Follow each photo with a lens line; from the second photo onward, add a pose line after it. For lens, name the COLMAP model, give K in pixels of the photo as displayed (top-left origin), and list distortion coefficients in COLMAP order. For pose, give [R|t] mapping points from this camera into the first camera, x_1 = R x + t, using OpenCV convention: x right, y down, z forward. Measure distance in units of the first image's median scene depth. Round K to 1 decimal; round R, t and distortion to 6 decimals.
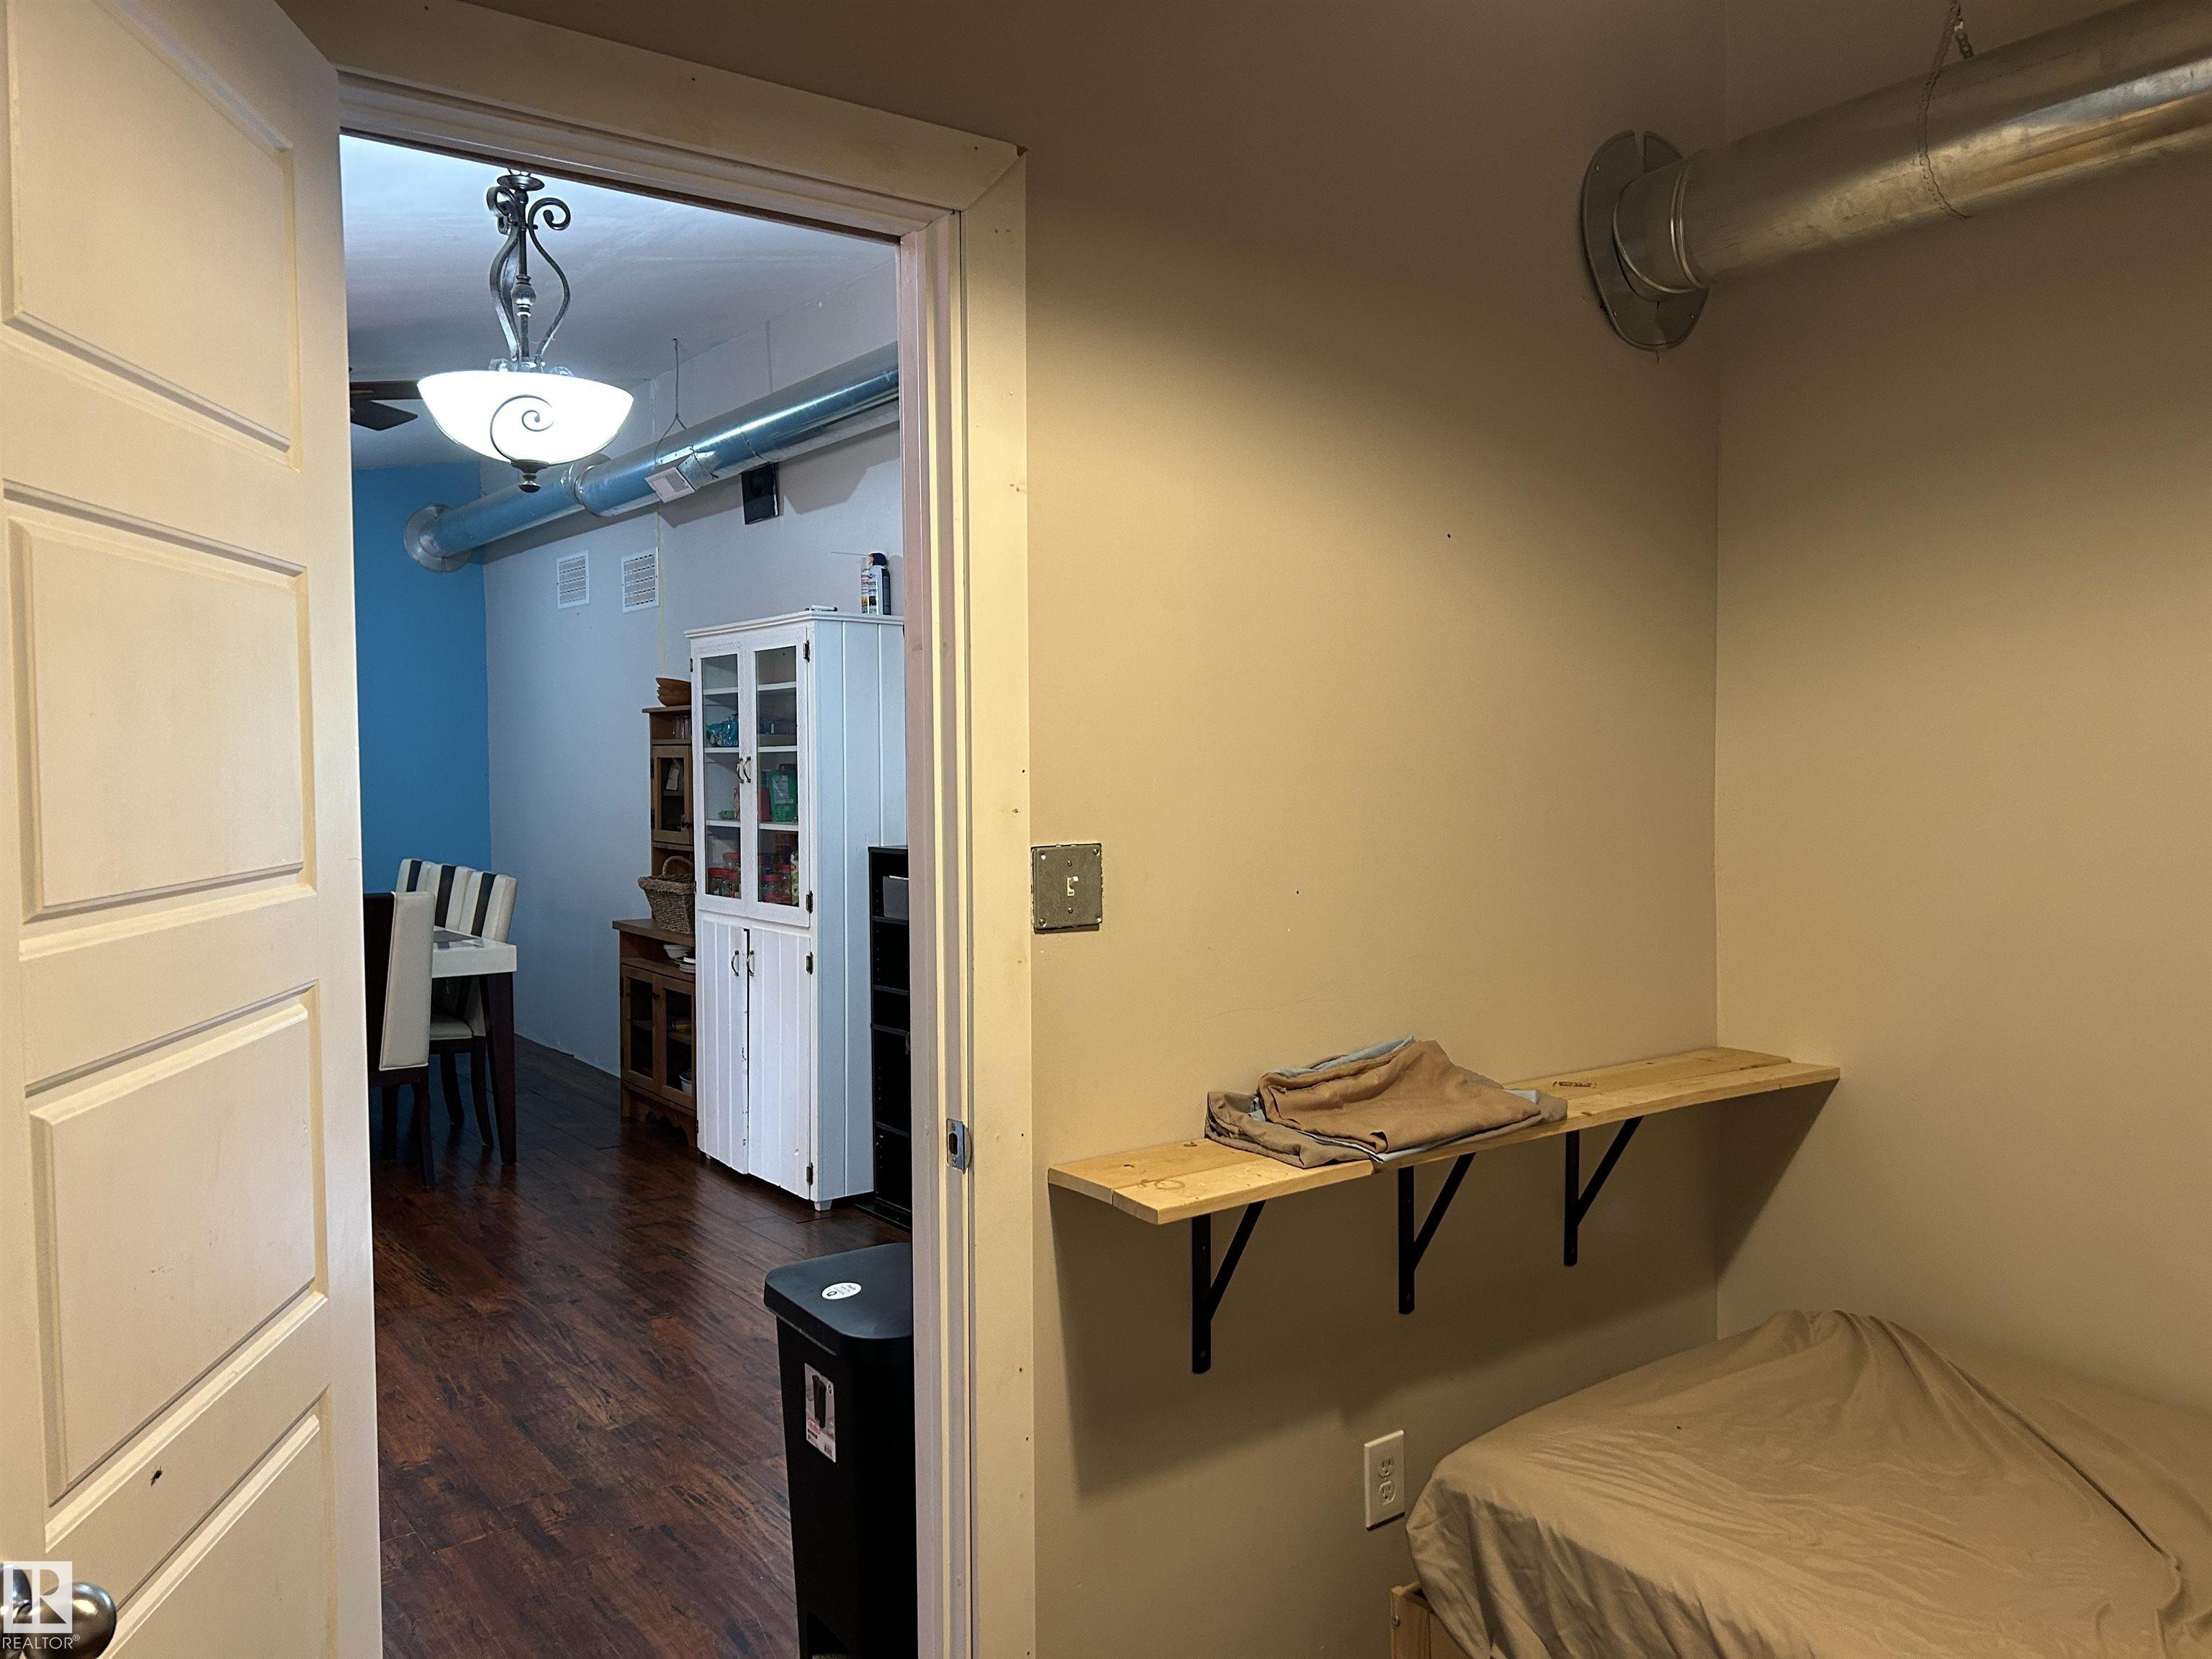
lens RADIAL K [[1658.0, 0, 1103.1], [0, 1658.0, 818.6], [0, 0, 1]] dist [0.056567, -0.056424]
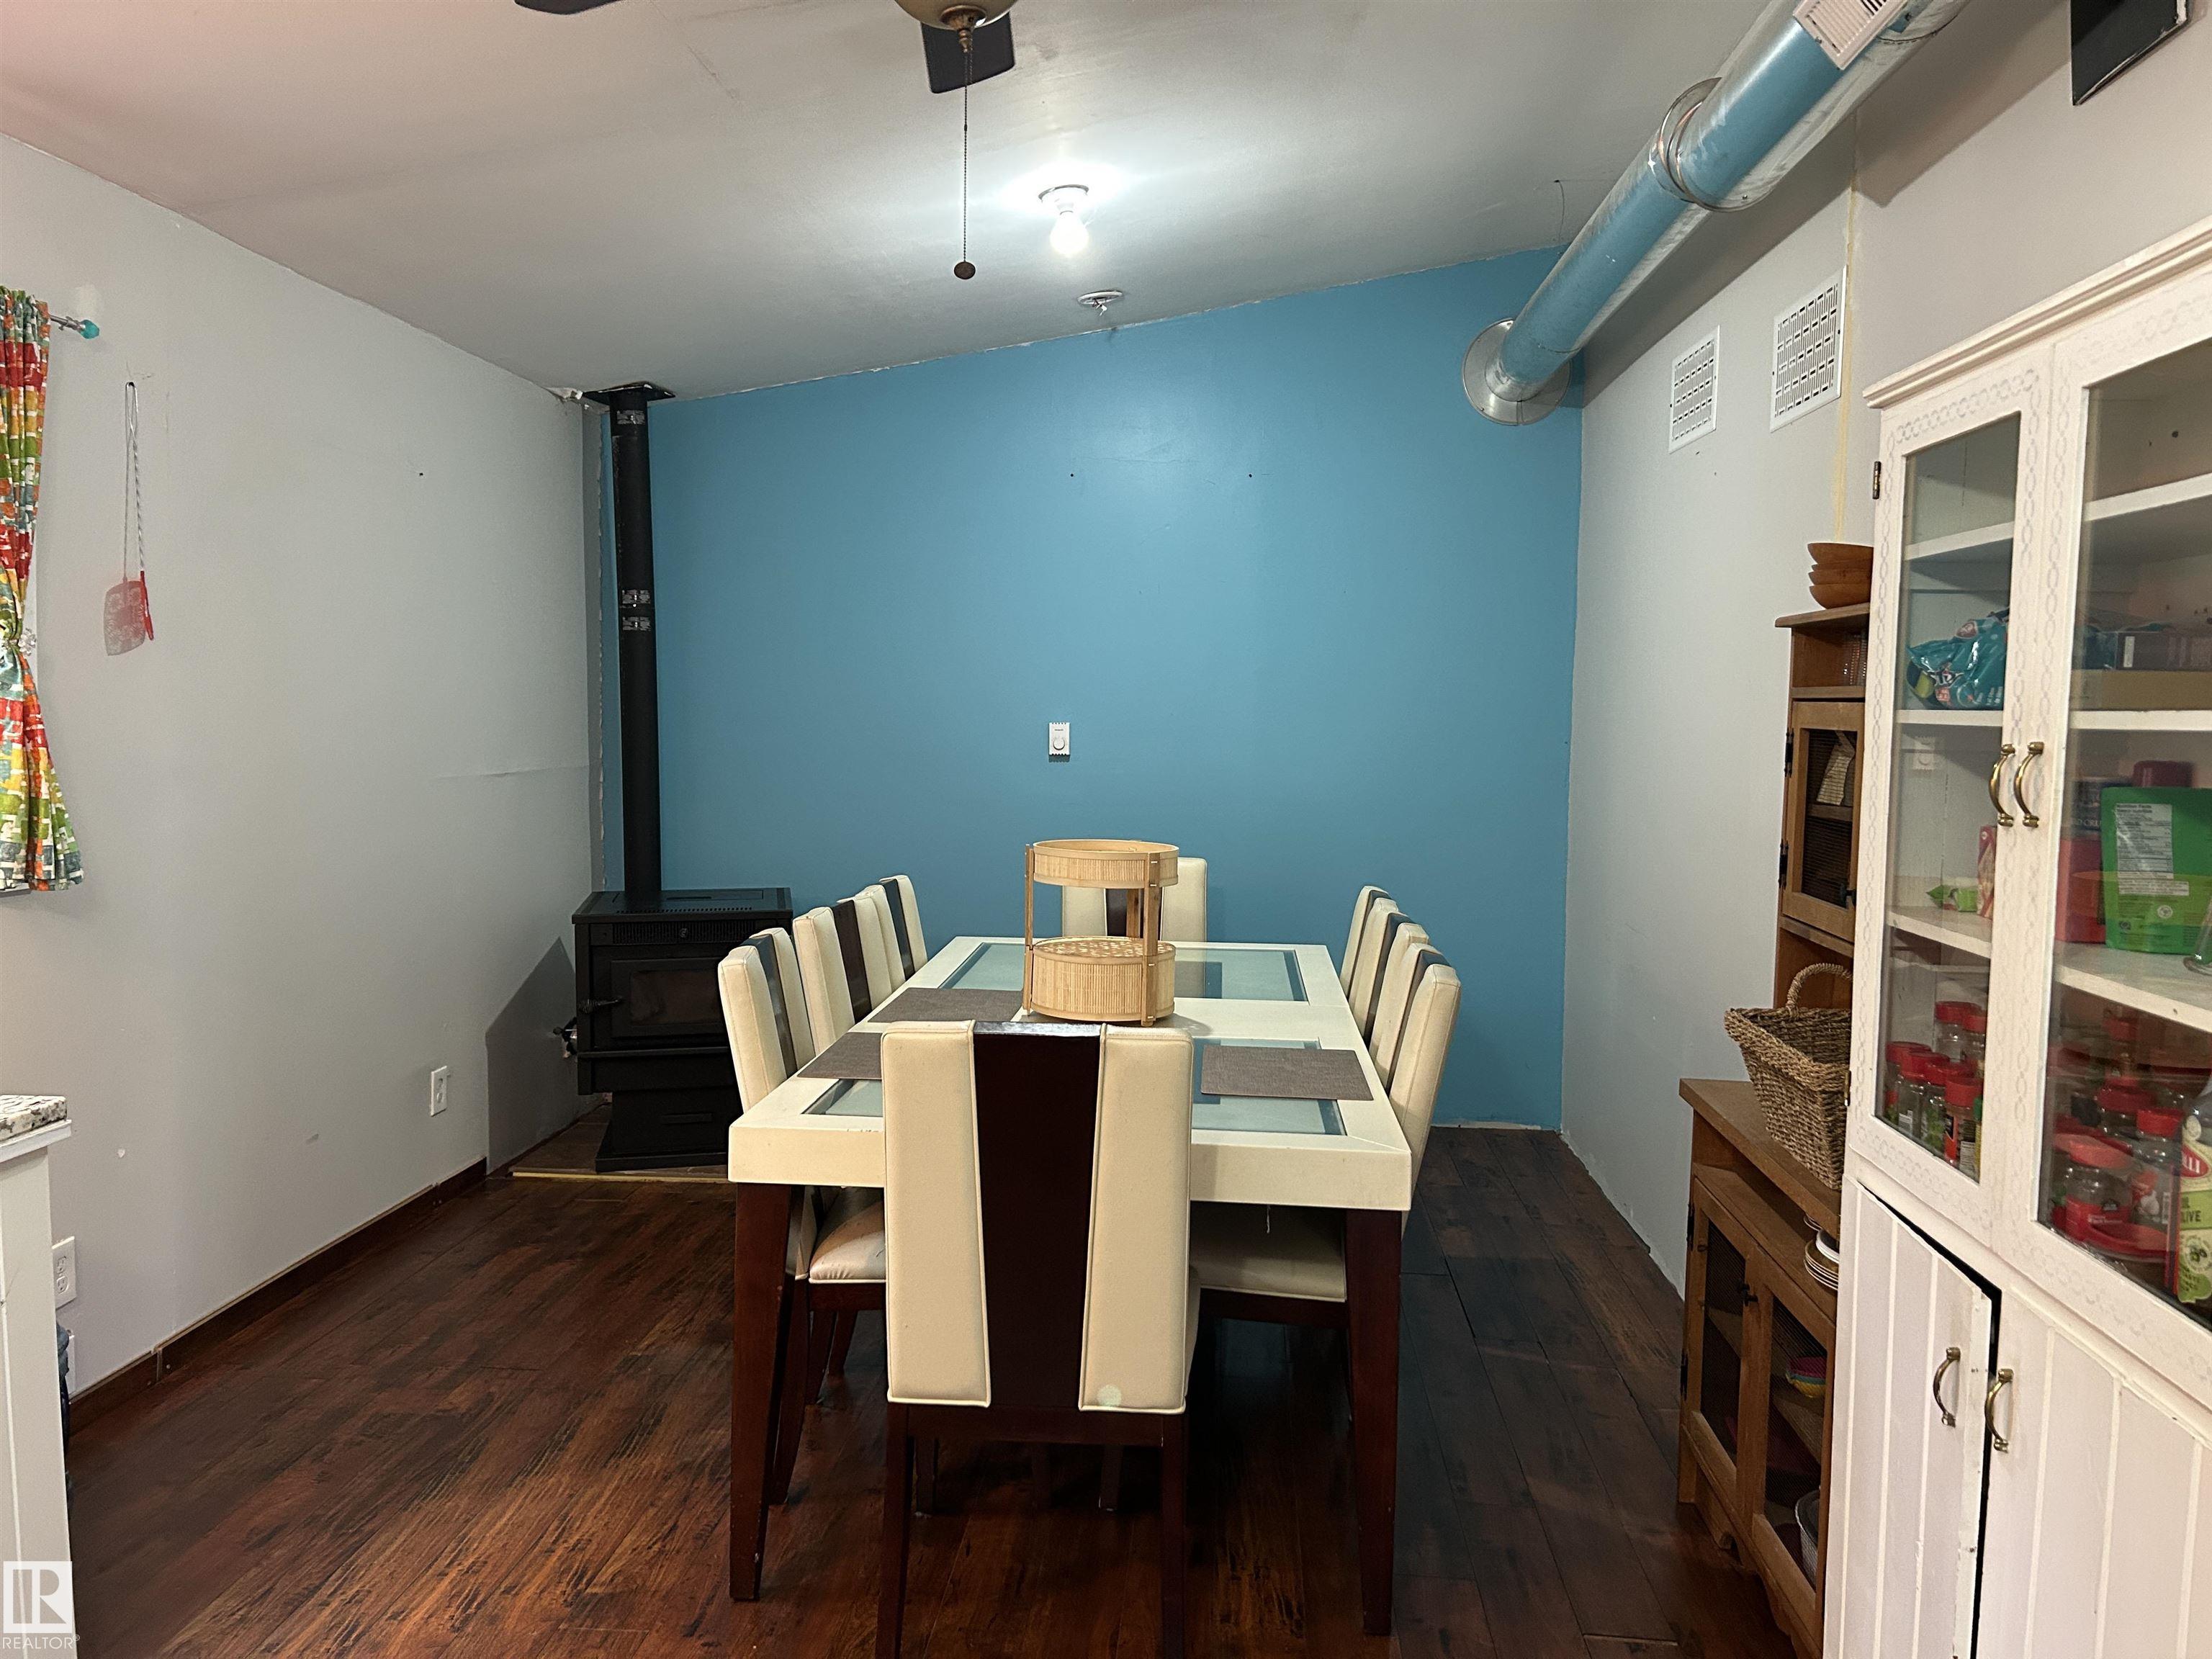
lens RADIAL K [[1658.0, 0, 1103.2], [0, 1658.0, 820.3], [0, 0, 1]] dist [0.056567, -0.056424]
pose [[0.755255, 0.064515, -0.652248, -0.132227], [-0.044787, 0.997898, 0.046845, -0.028032], [0.653899, -0.006168, 0.756557, 0.614985]]
